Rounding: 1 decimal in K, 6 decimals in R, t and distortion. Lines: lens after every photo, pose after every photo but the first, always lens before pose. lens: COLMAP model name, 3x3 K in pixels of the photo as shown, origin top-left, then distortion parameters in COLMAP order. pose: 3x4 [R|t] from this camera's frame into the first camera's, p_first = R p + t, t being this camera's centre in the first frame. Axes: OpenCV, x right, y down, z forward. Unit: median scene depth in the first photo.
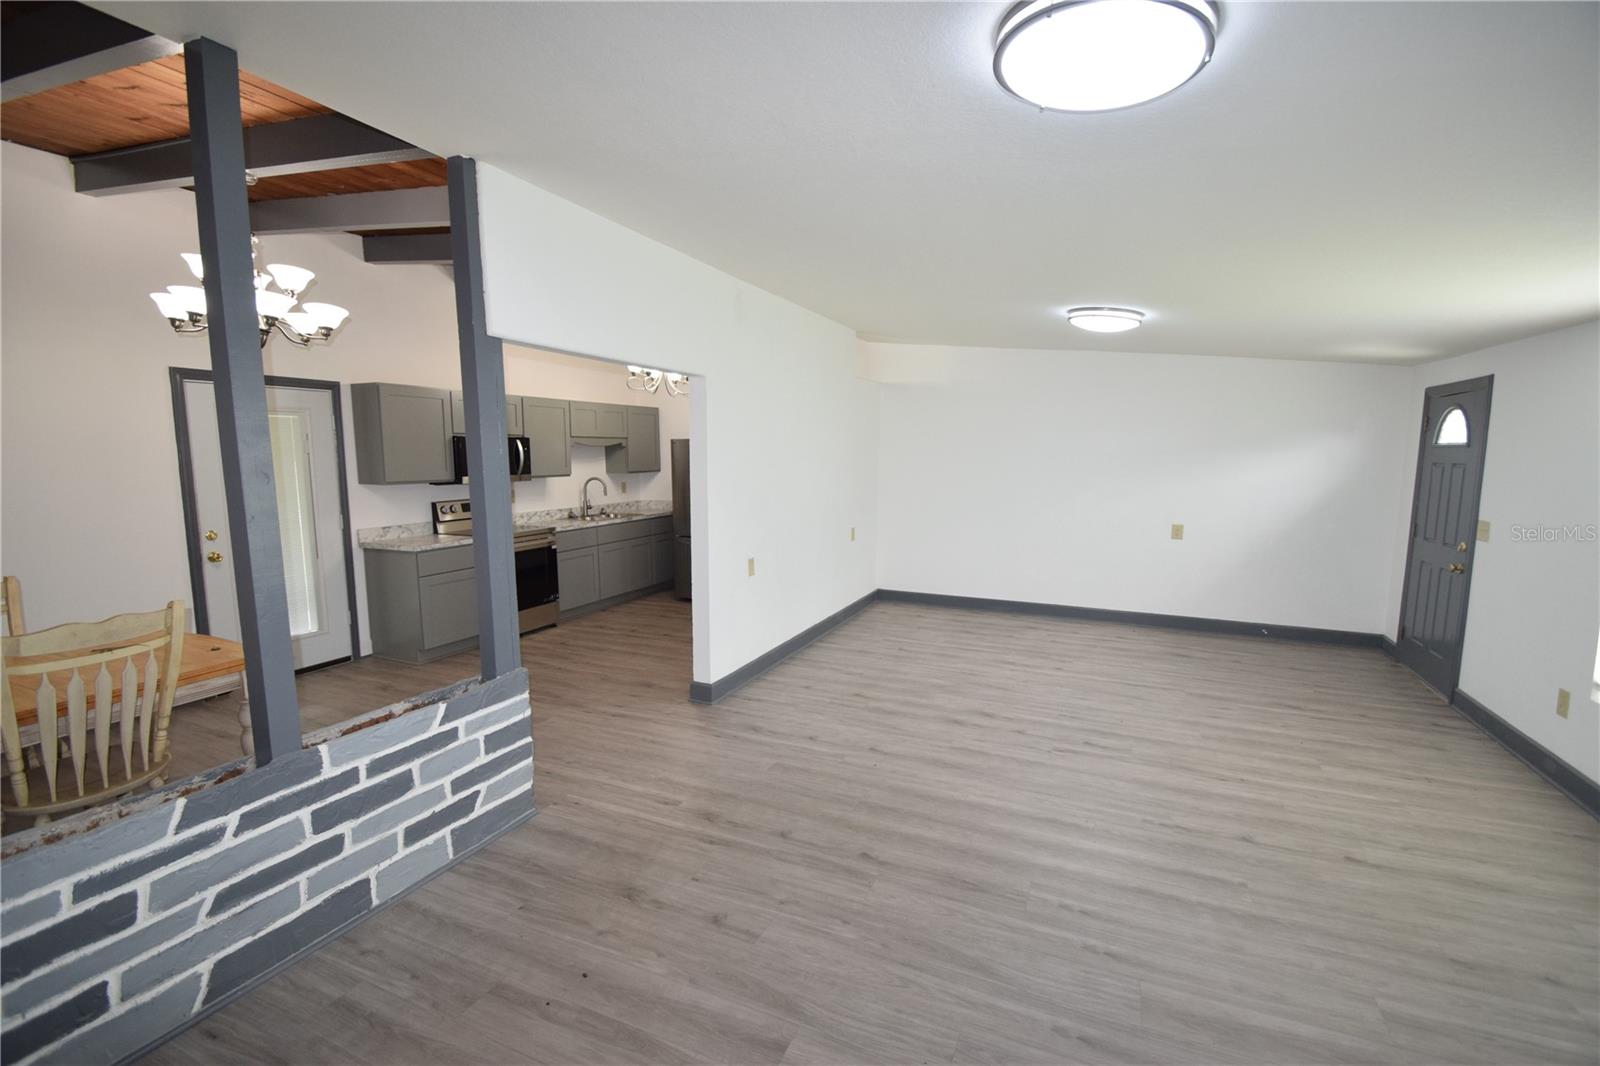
lens RADIAL K [[703.7, 0, 797.4], [0, 703.7, 537.9], [0, 0, 1]] dist [0.007169, -0.013173]
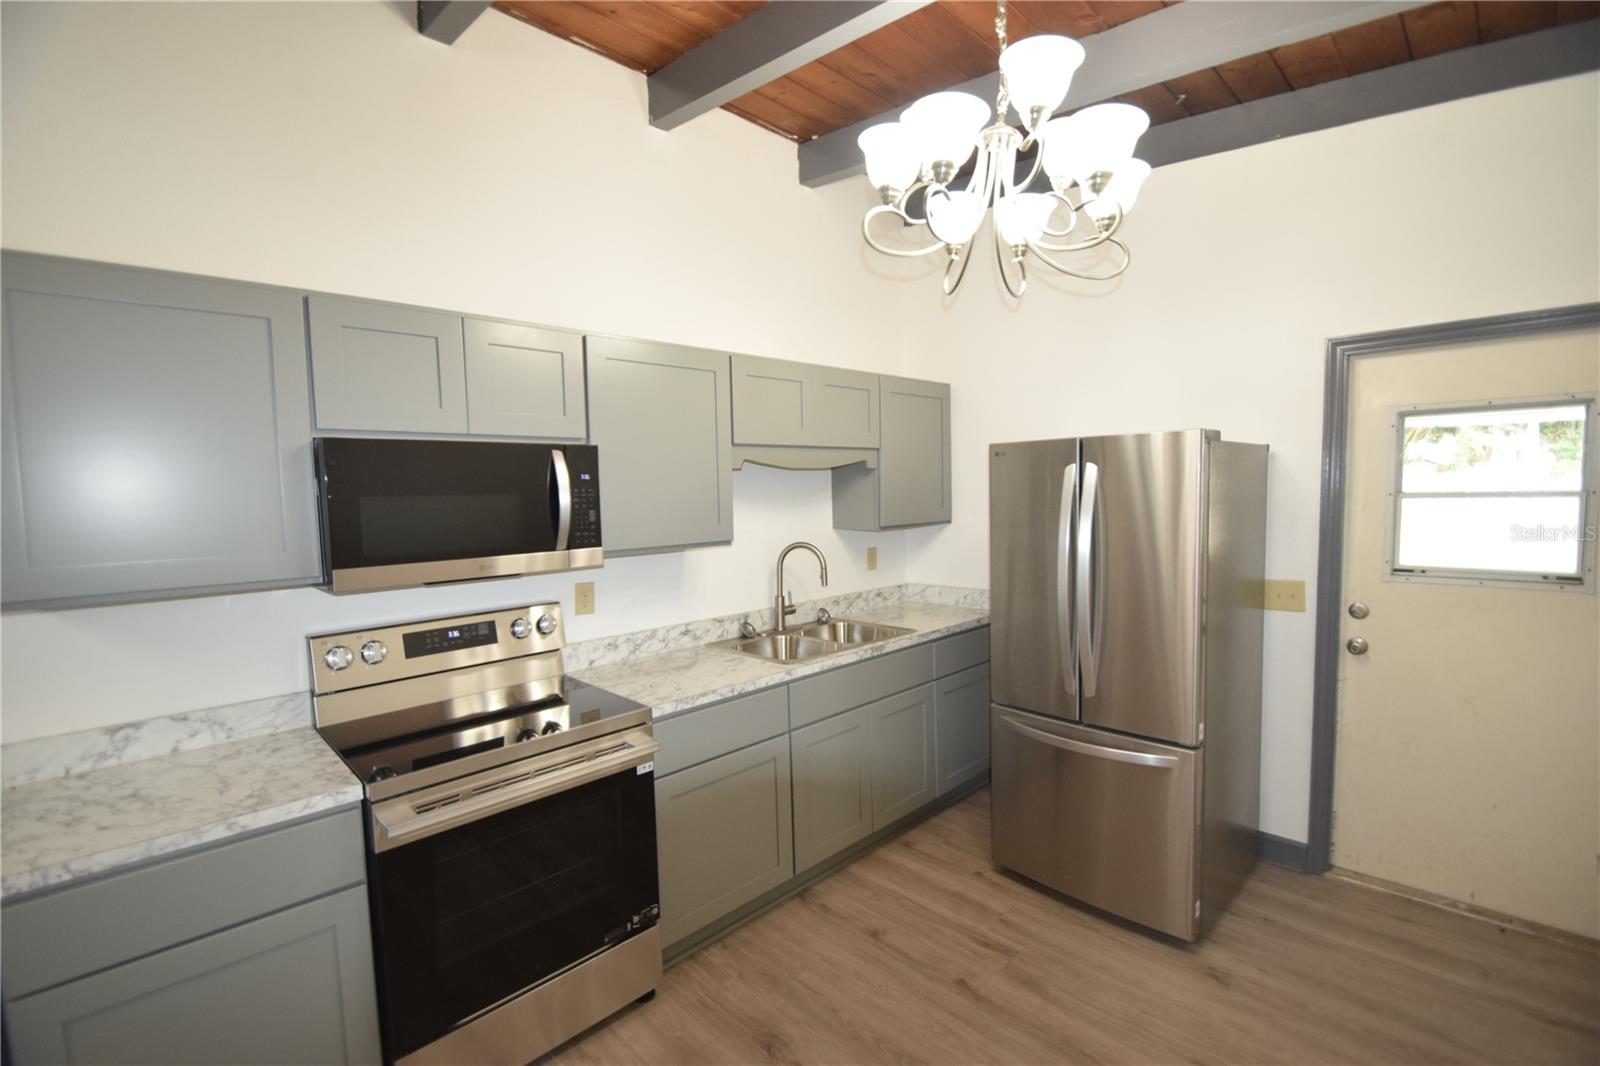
lens RADIAL K [[703.7, 0, 798.3], [0, 703.7, 538.7], [0, 0, 1]] dist [0.007169, -0.013173]
pose [[0.929202, 0.010468, -0.369423, -0.239160], [-0.026134, 0.998957, -0.037429, -0.130546], [0.368646, 0.044434, 0.928507, 1.093463]]
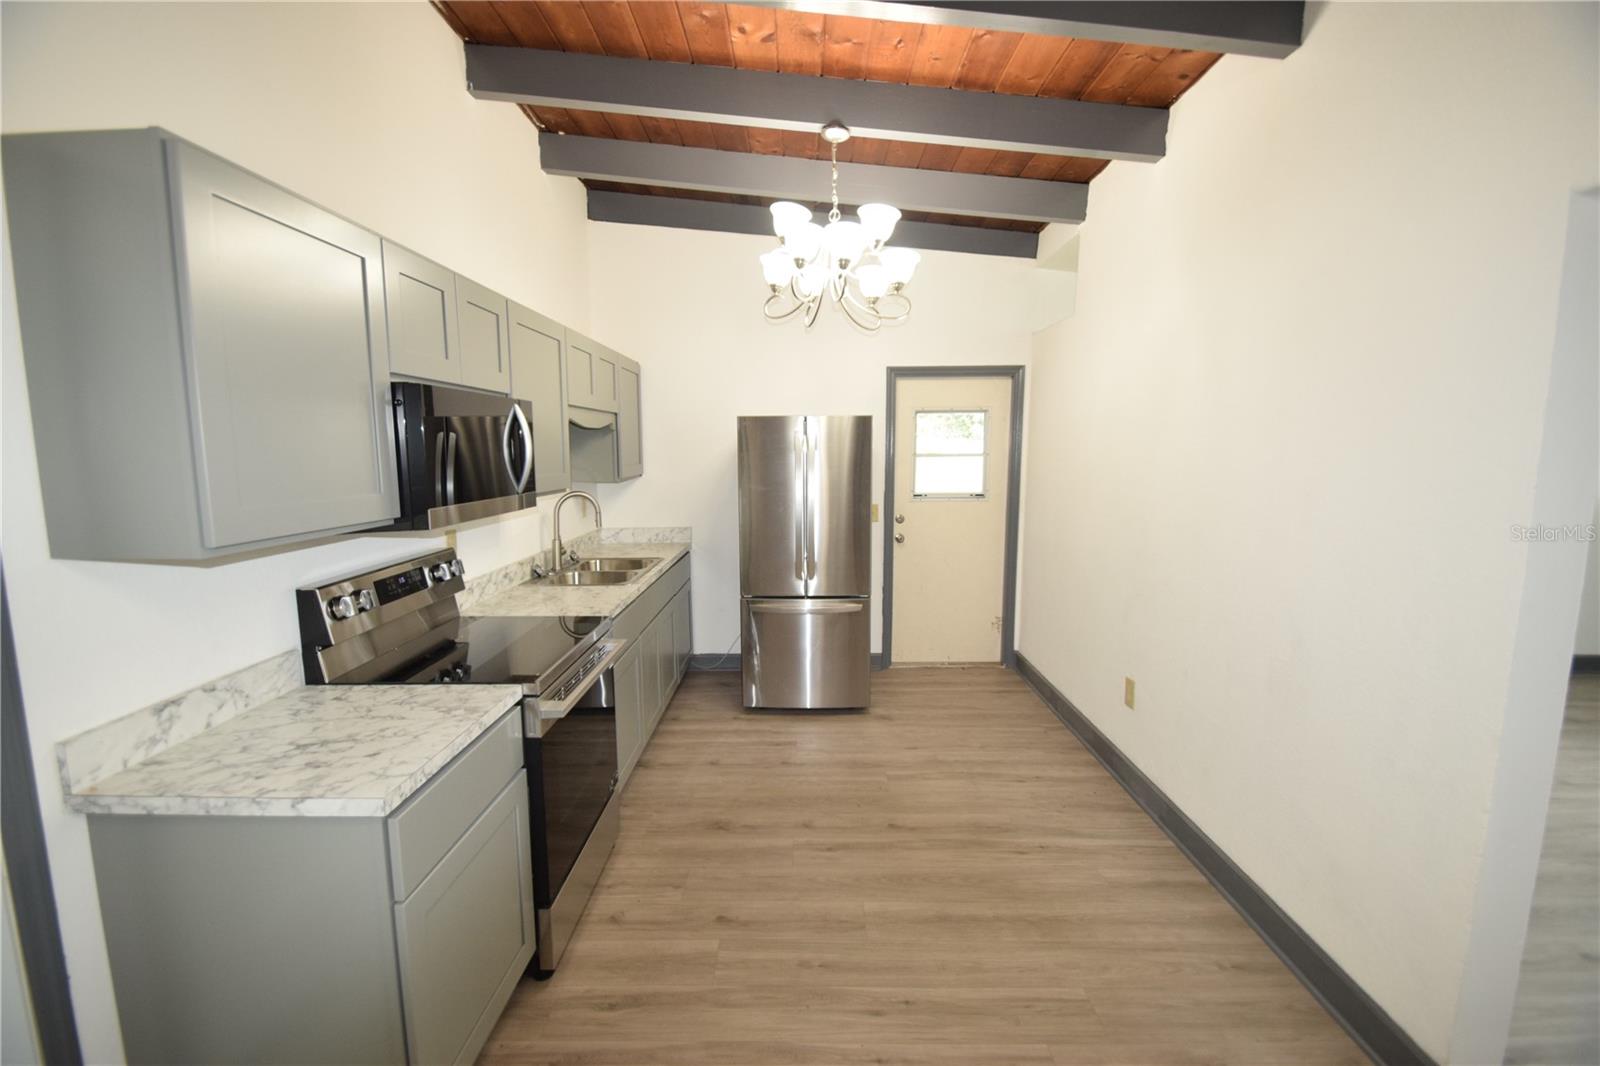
lens RADIAL K [[703.7, 0, 795.5], [0, 703.7, 542.2], [0, 0, 1]] dist [0.007169, -0.013173]
pose [[0.916723, -0.051733, 0.396160, -0.623387], [0.046853, 0.998660, 0.021993, -0.097637], [-0.396767, -0.001600, 0.917918, 0.876709]]
